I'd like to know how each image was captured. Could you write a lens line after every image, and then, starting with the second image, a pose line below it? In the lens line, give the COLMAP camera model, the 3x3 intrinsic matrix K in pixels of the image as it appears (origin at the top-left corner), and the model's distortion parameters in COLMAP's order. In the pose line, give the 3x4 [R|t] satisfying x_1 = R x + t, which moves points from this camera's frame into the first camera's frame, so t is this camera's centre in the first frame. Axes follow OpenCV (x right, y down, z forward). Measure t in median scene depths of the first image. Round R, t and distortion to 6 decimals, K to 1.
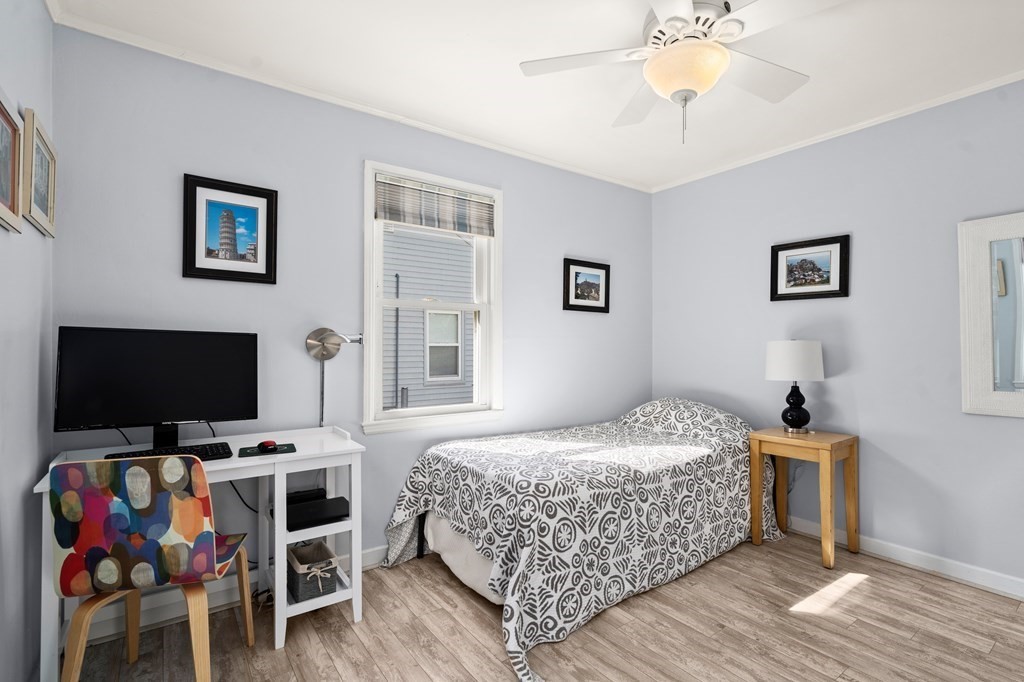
lens RADIAL K [[480.4, 0, 512.6], [0, 480.4, 342.6], [0, 0, 1]] dist [-0.002872, -0.000162]
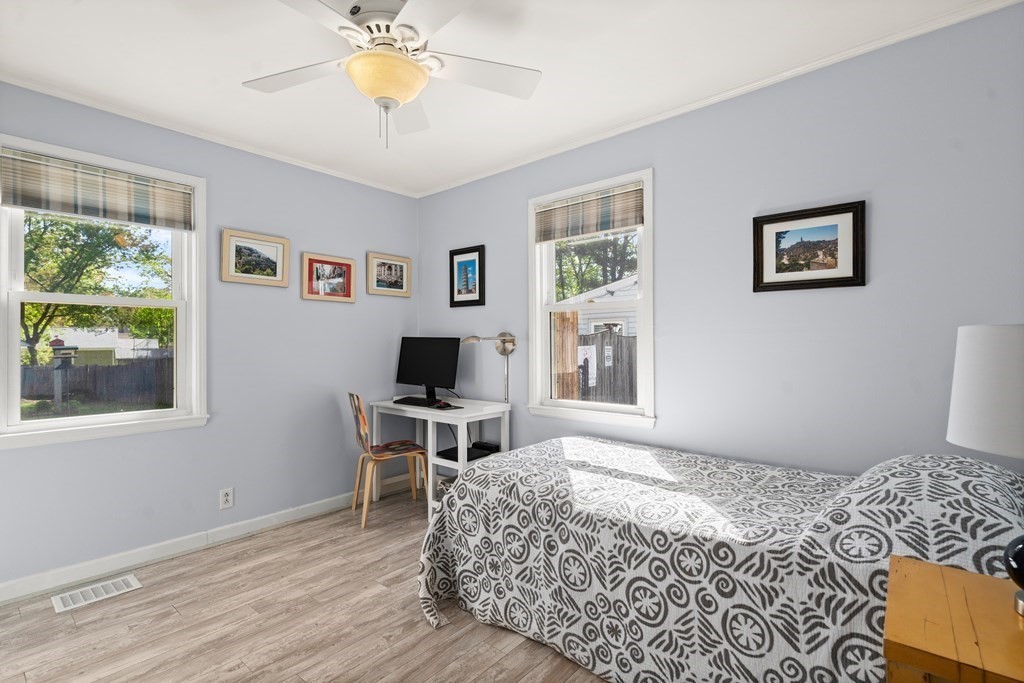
lens RADIAL K [[488.0, 0, 514.3], [0, 488.0, 331.6], [0, 0, 1]] dist [-0.002284, -0.000007]
pose [[0.218269, -0.027081, -0.975513, 0.933630], [0.010286, 0.999623, -0.025449, 0.003681], [0.975834, -0.004480, 0.218465, 0.663860]]
